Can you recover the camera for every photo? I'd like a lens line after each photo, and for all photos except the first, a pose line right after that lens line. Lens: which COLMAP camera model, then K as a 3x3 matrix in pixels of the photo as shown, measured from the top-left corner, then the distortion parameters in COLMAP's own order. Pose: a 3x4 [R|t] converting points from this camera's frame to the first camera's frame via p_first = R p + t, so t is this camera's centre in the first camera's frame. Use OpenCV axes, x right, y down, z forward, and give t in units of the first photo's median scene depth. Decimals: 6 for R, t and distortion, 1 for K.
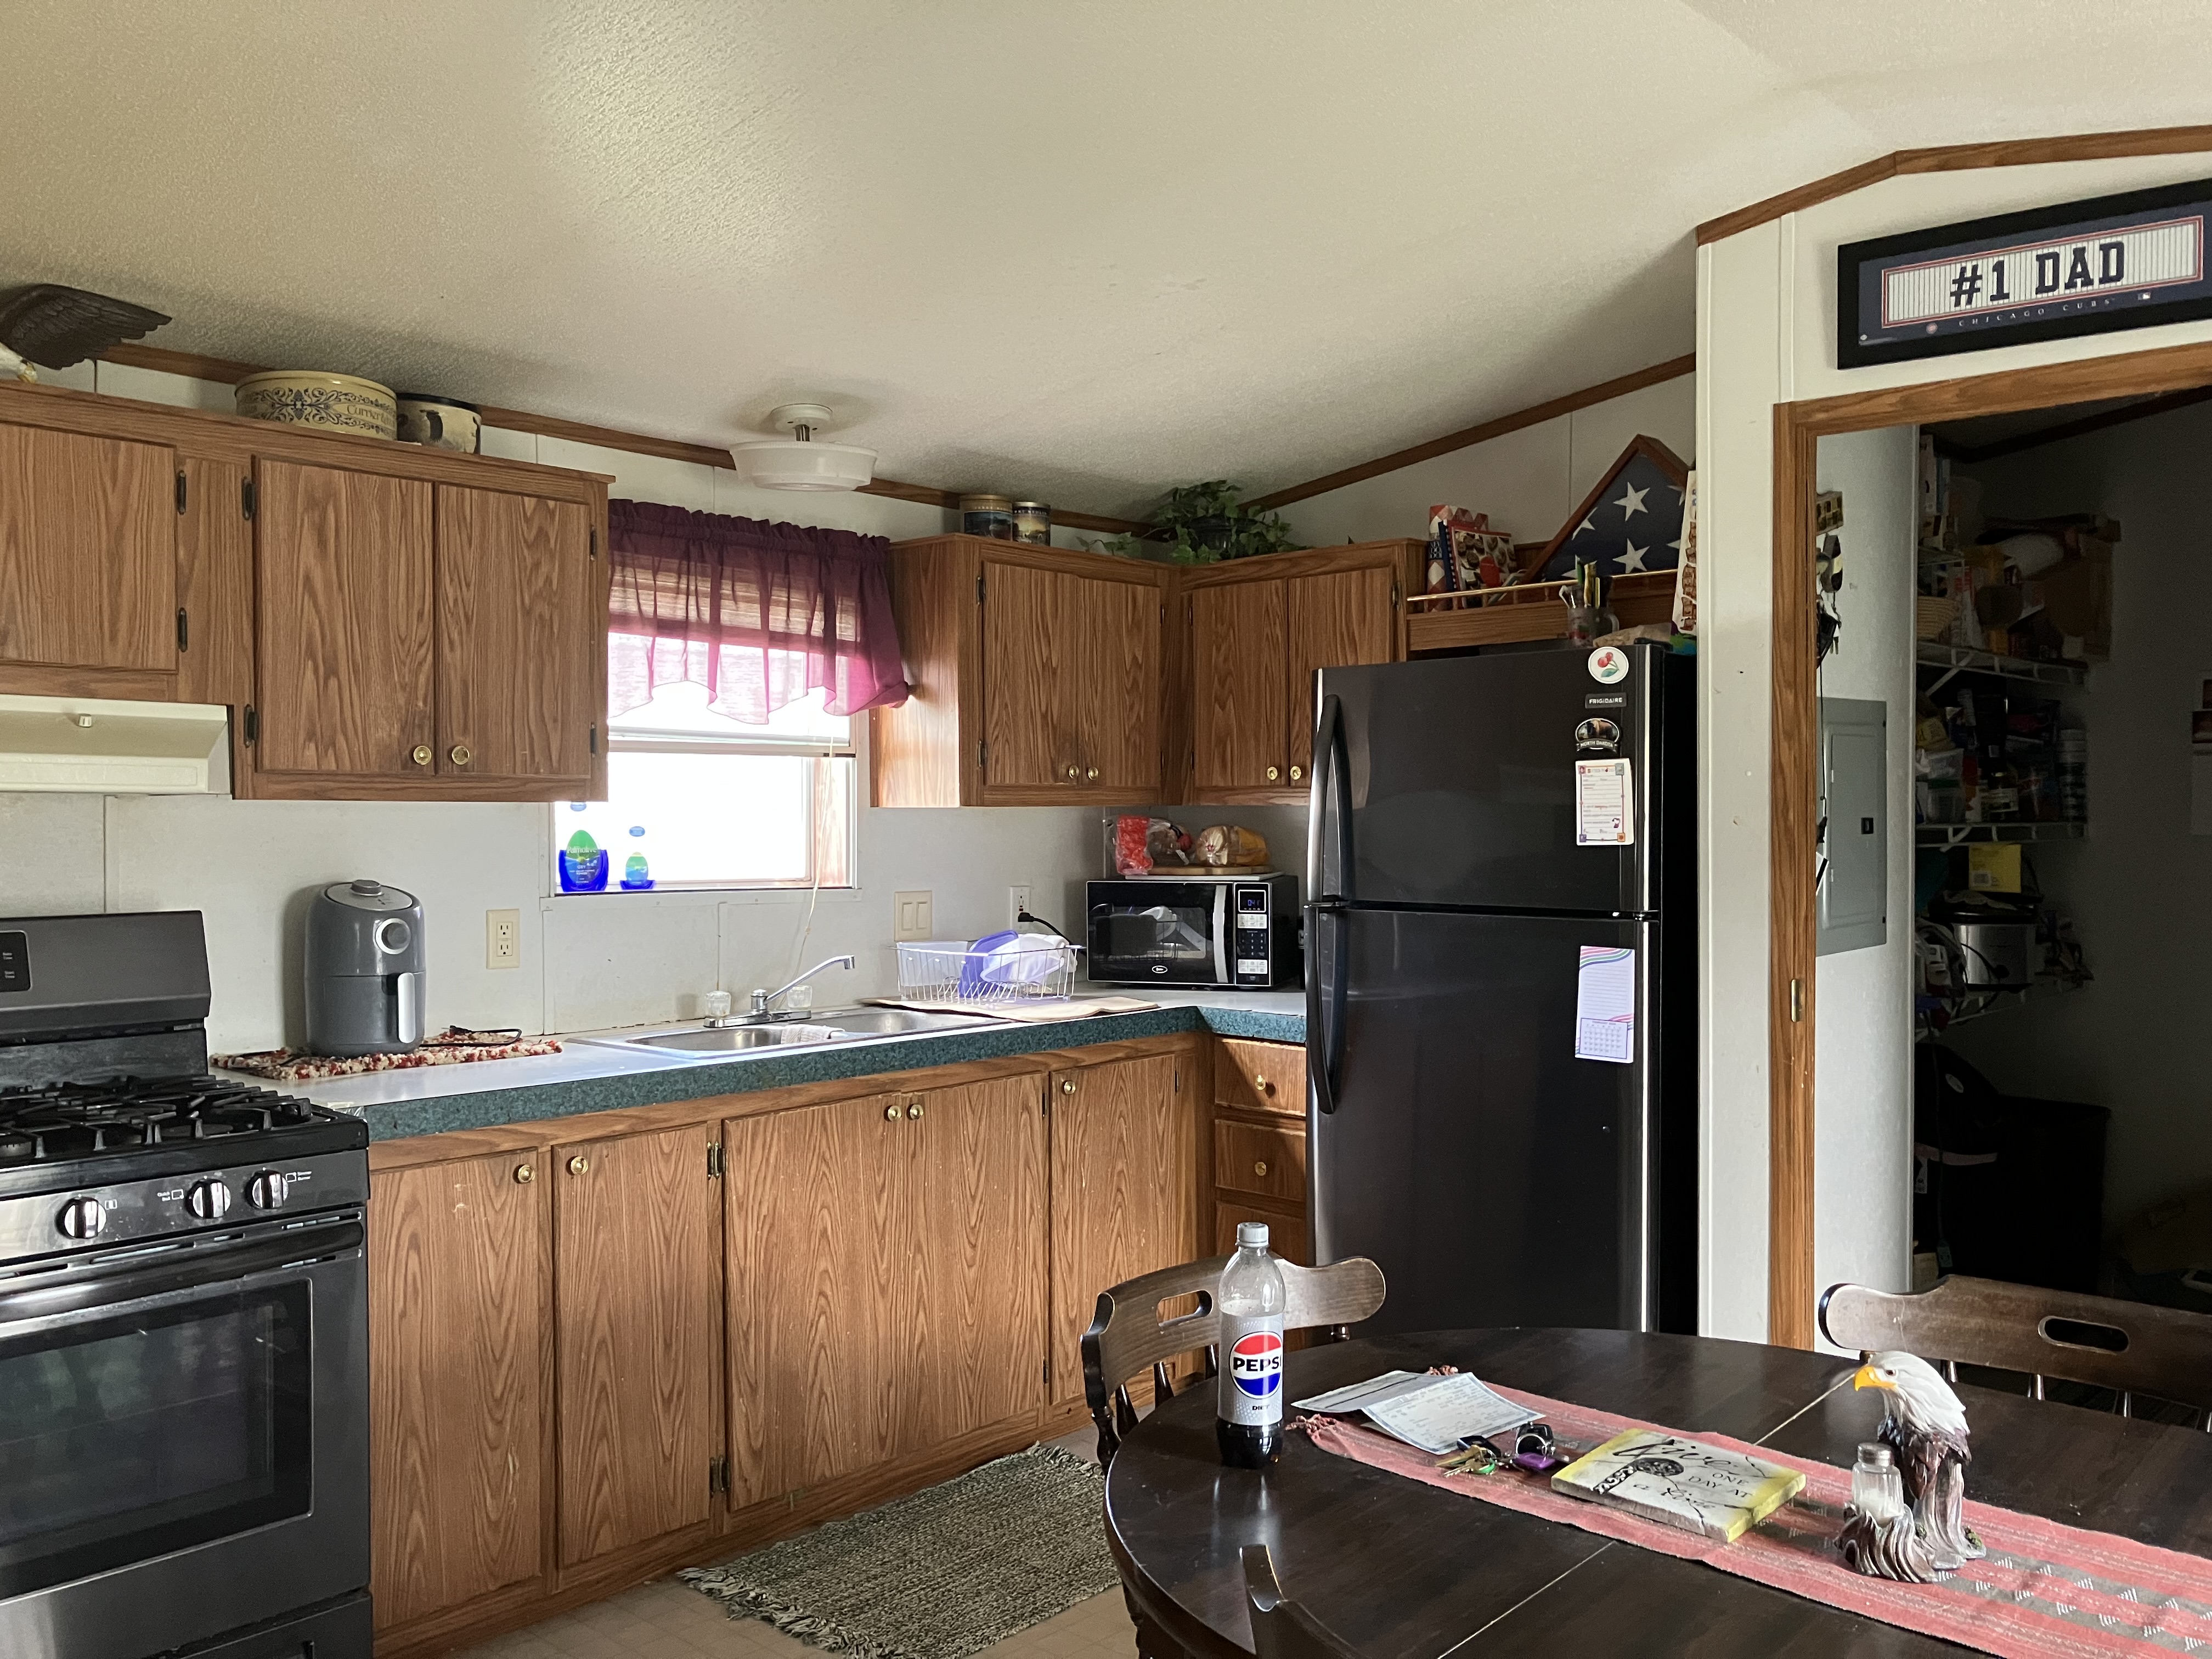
lens RADIAL K [[1795.6, 0, 1104.1], [0, 1795.6, 818.5], [0, 0, 1]] dist [0.030477, -0.038965]
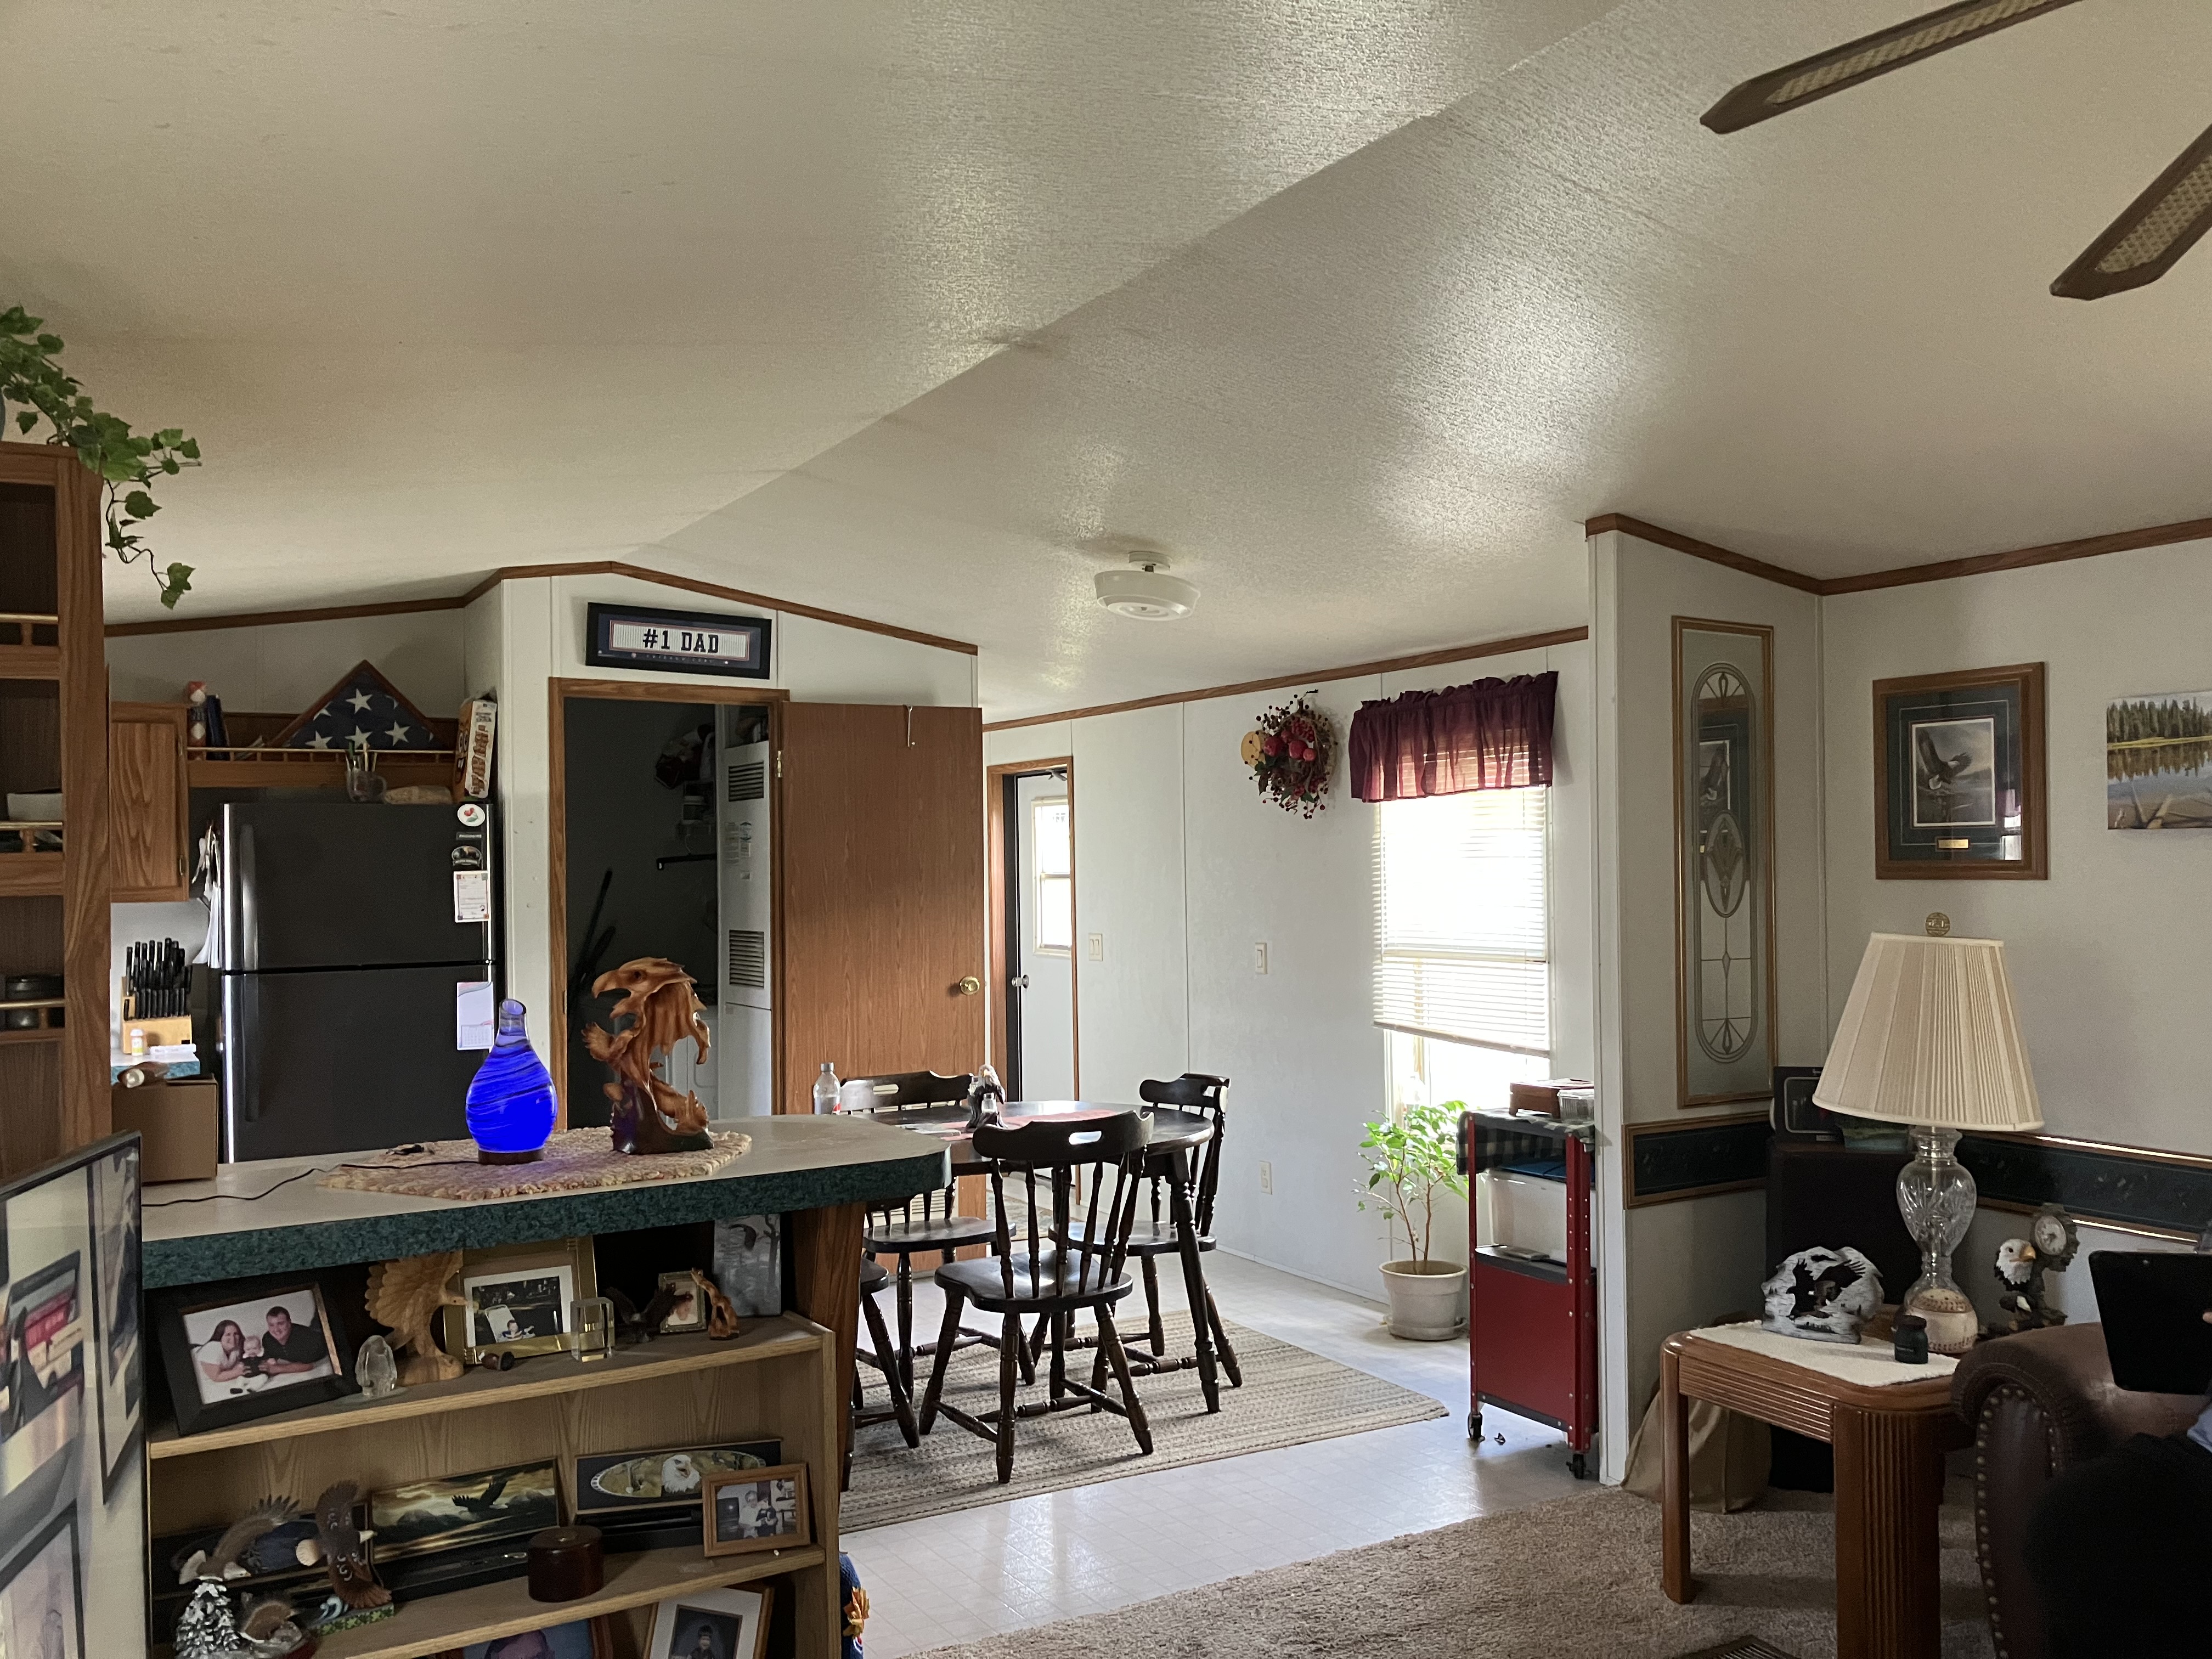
lens RADIAL K [[1795.6, 0, 1106.5], [0, 1795.6, 840.9], [0, 0, 1]] dist [0.030477, -0.038965]
pose [[0.280992, 0.009928, 0.959659, -1.249593], [0.023959, 0.999562, -0.017356, -0.018053], [-0.959411, 0.027869, 0.280631, -0.053789]]
